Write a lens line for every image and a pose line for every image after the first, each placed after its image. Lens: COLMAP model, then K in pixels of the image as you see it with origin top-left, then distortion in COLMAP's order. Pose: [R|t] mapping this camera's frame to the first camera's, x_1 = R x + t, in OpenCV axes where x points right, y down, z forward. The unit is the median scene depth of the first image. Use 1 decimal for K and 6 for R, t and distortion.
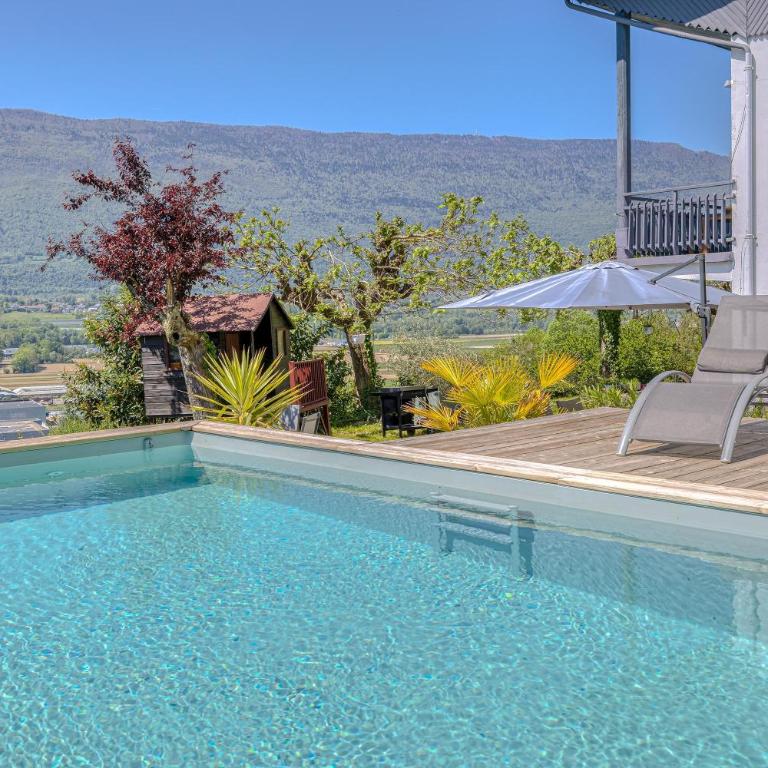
lens RADIAL K [[1013.4, 0, 383.5], [0, 1013.4, 350.2], [0, 0, 1]] dist [0.001020, 0.020474]
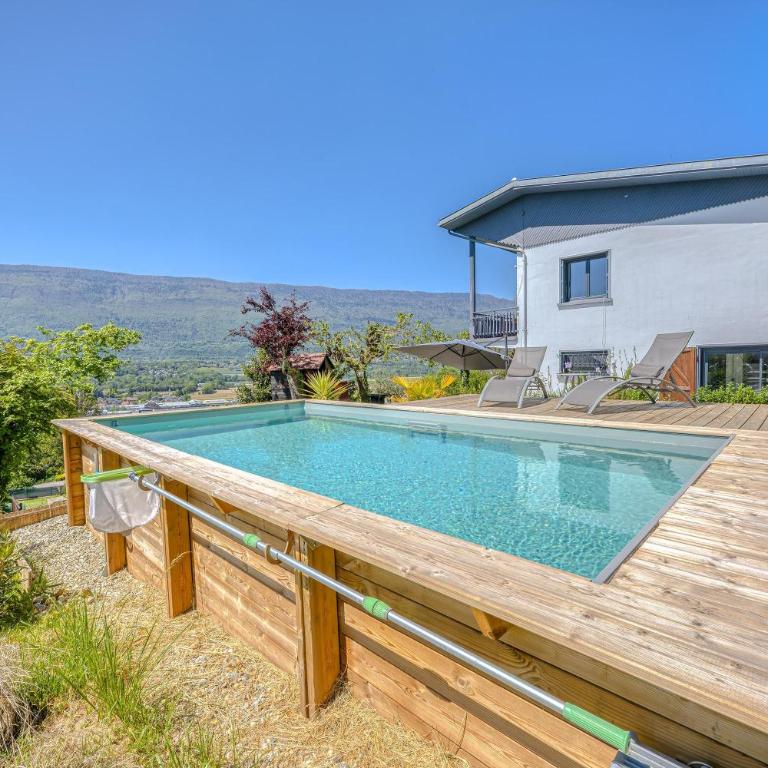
lens RADIAL K [[439.0, 0, 383.1], [0, 439.0, 391.4], [0, 0, 1]] dist [-0.001422, -0.000055]
pose [[0.999157, -0.001956, 0.041017, -0.018418], [0.001258, 0.999854, 0.017032, 0.015865], [-0.041045, -0.016966, 0.999013, -0.035263]]
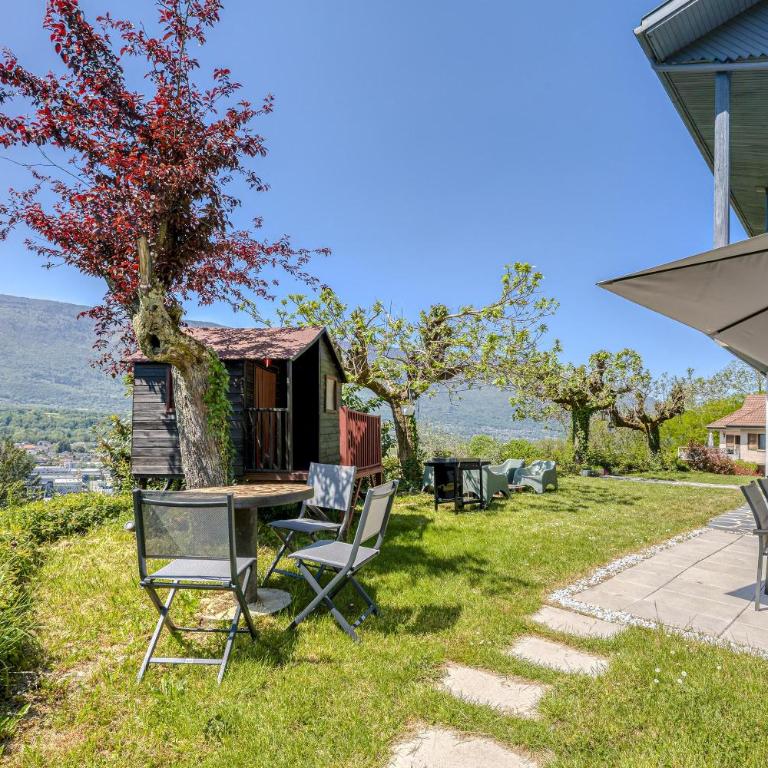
lens RADIAL K [[492.9, 0, 426.2], [0, 492.9, 417.0], [0, 0, 1]] dist [-0.006097, -0.002063]
pose [[0.994698, 0.056756, 0.085759, -0.059247], [-0.050297, 0.995862, -0.075687, 0.039637], [-0.089700, 0.070972, 0.993437, 0.620001]]
